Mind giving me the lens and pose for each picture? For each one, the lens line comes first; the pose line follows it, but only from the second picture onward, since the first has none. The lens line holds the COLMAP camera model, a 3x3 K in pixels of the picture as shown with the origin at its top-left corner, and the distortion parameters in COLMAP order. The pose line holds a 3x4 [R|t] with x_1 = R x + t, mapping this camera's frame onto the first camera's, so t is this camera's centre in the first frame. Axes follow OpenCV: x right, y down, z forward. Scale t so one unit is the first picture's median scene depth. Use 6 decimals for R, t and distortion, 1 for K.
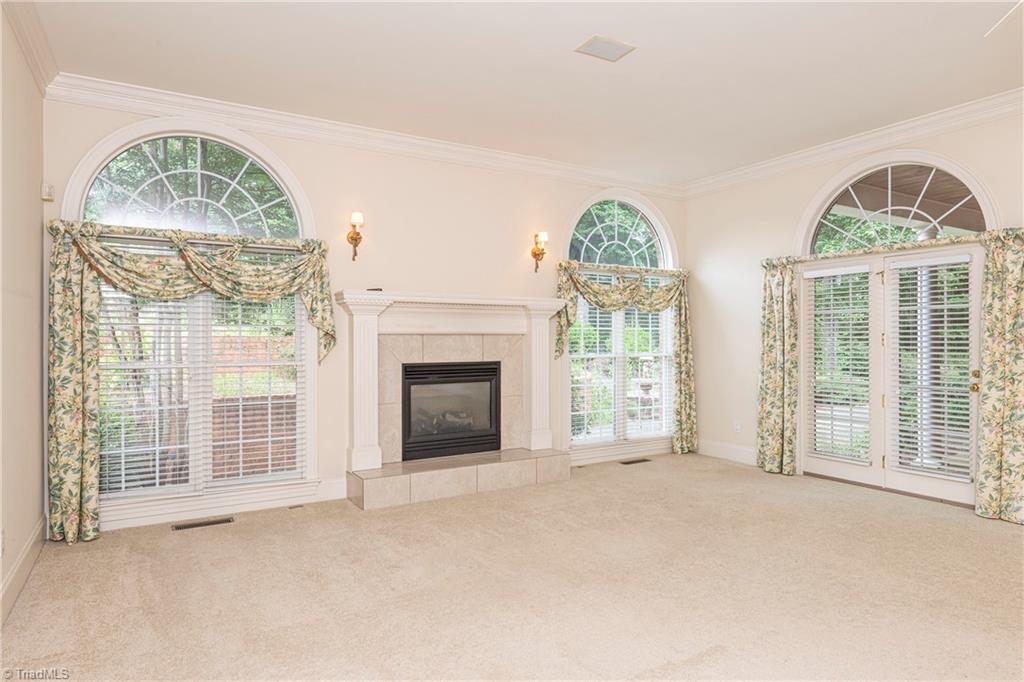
lens RADIAL K [[605.8, 0, 512.0], [0, 605.8, 341.0], [0, 0, 1]] dist [0.002155, -0.001008]
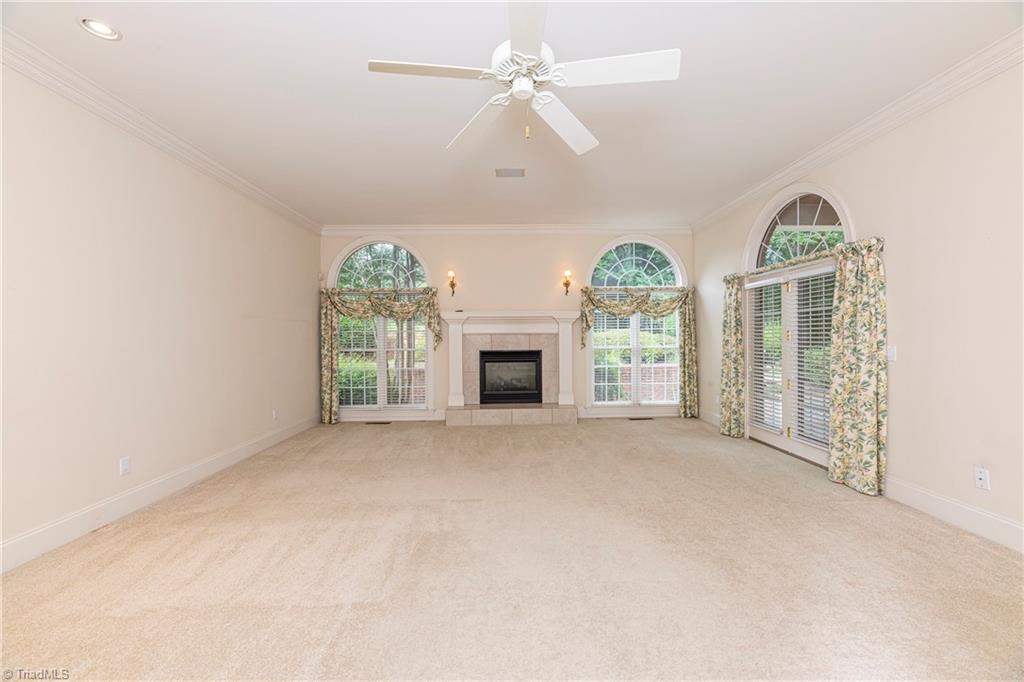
lens RADIAL K [[413.3, 0, 512.0], [0, 413.3, 341.0], [0, 0, 1]] dist [-0.000002, 0.000097]
pose [[0.869885, -0.000398, -0.493254, 0.508089], [0.004964, 0.999956, 0.007947, -0.001043], [0.493229, -0.009362, 0.869849, -0.034522]]
